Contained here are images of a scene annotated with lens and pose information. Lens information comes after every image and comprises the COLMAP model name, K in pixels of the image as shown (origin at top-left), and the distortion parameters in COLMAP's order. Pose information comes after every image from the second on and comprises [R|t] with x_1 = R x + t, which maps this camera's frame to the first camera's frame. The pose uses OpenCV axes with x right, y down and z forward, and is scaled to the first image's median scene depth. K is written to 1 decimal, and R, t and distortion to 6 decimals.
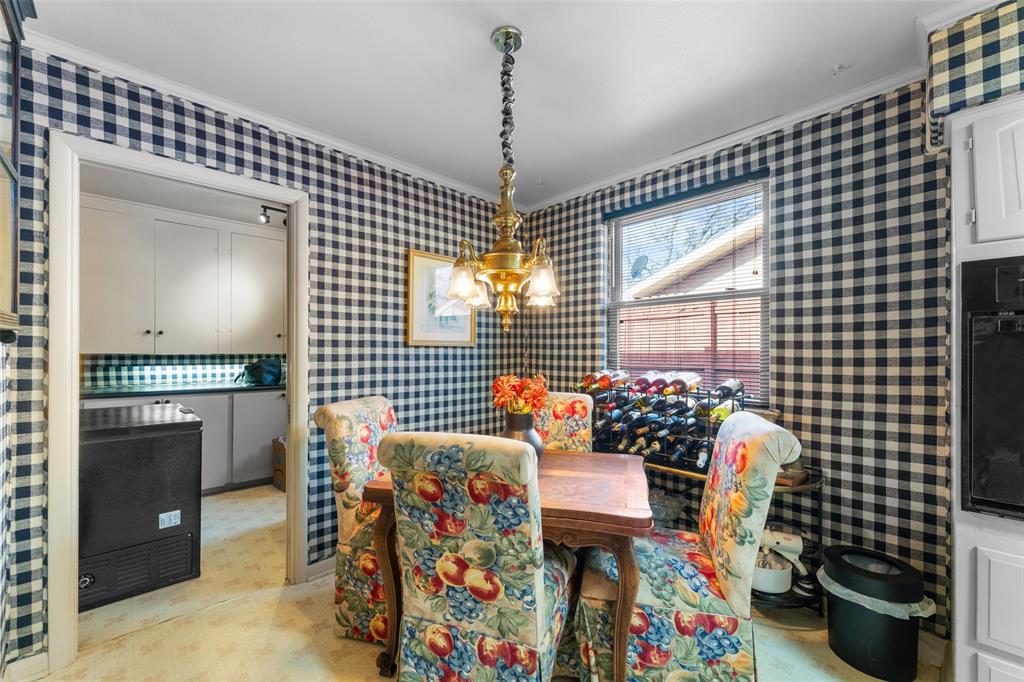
lens RADIAL K [[406.1, 0, 508.5], [0, 406.1, 350.7], [0, 0, 1]] dist [-0.002670, 0.000048]
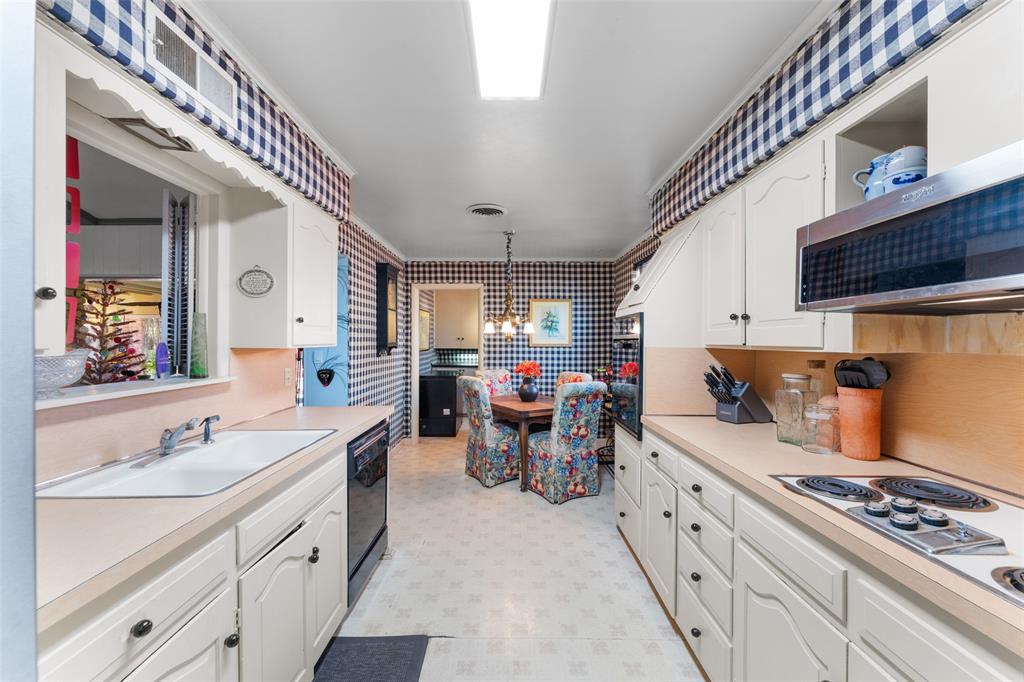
lens RADIAL K [[406.1, 0, 510.6], [0, 406.1, 341.2], [0, 0, 1]] dist [-0.002670, 0.000048]
pose [[0.733332, -0.000685, -0.679870, 1.227863], [0.000293, 1.000000, -0.000691, -0.044594], [0.679870, 0.000308, 0.733332, -0.638278]]
